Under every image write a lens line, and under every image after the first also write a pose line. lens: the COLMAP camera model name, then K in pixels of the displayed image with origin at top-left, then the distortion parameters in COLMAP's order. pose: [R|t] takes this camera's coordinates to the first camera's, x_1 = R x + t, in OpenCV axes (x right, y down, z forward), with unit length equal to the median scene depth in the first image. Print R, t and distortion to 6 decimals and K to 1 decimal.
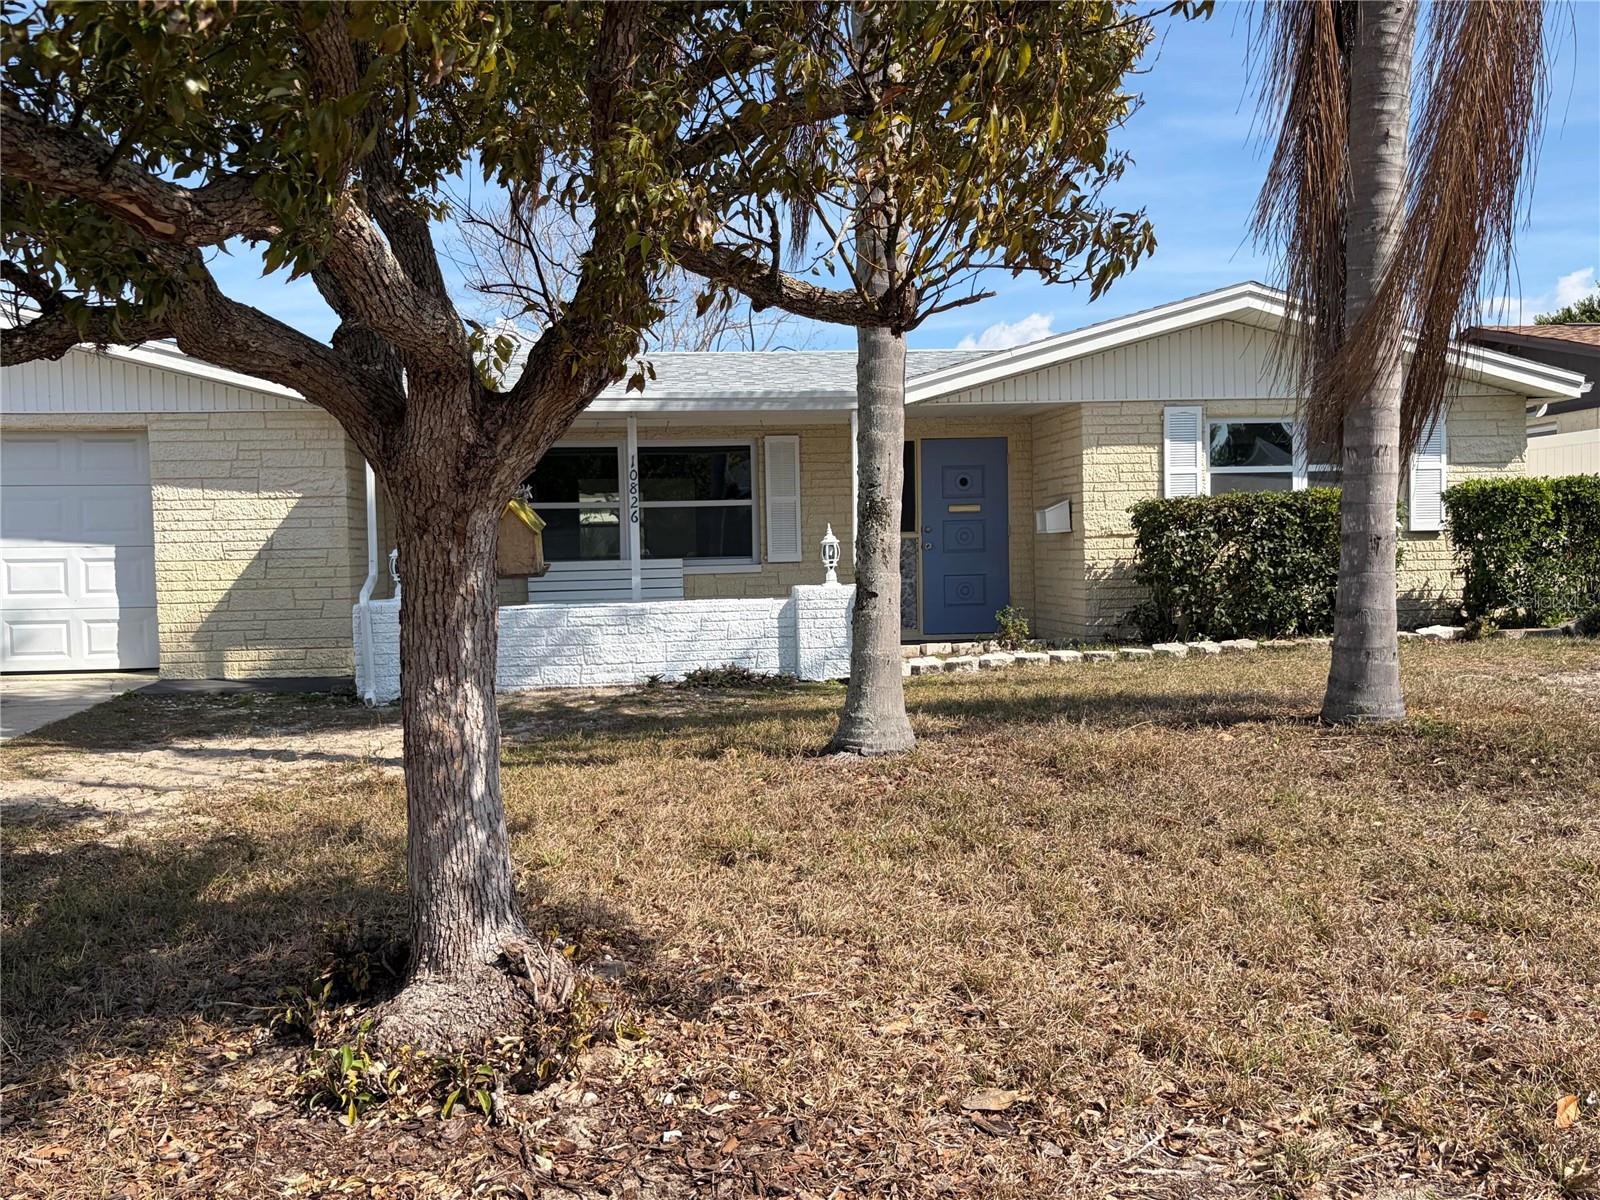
lens RADIAL K [[1402.5, 0, 800.0], [0, 1402.5, 596.9], [0, 0, 1]] dist [0.018627, -0.012009]
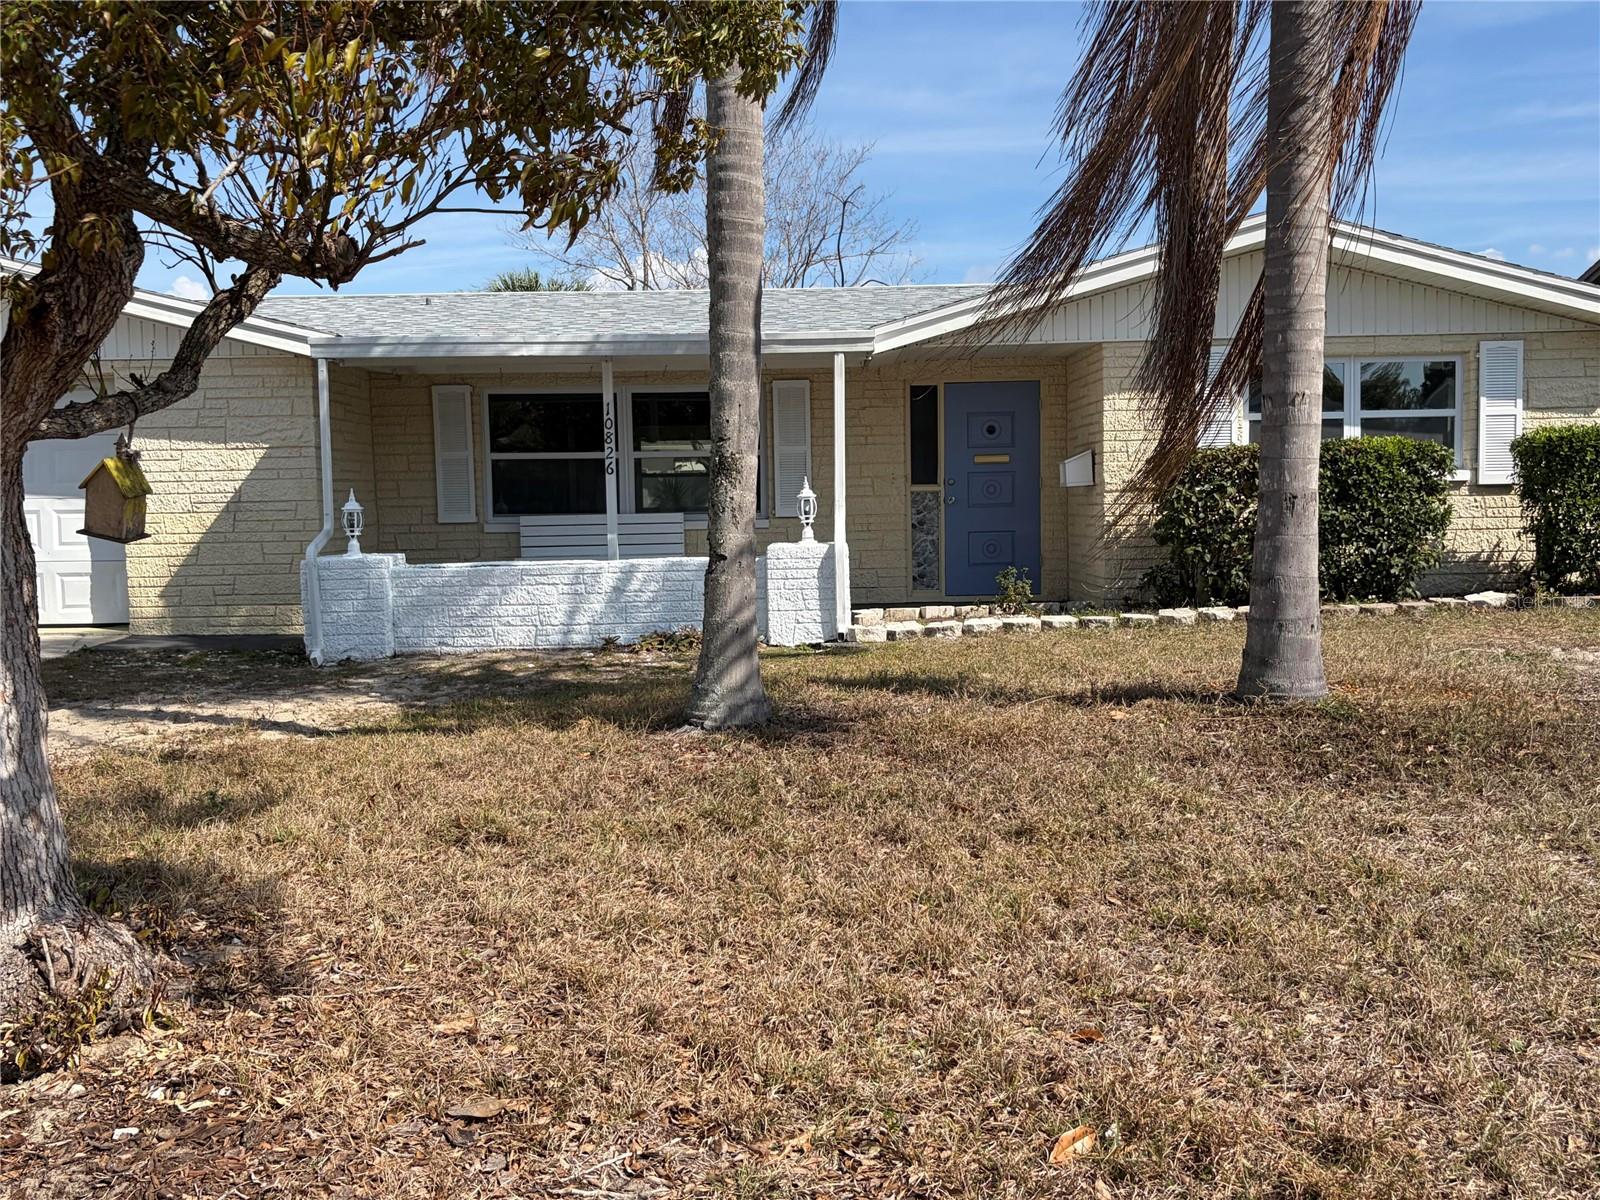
lens RADIAL K [[1500.1, 0, 799.9], [0, 1500.1, 597.8], [0, 0, 1]] dist [0.012749, 0.000000]
pose [[0.995530, 0.009272, -0.093991, 0.112720], [-0.006274, 0.999464, 0.032144, -0.003864], [0.094239, -0.031411, 0.995054, 0.009061]]
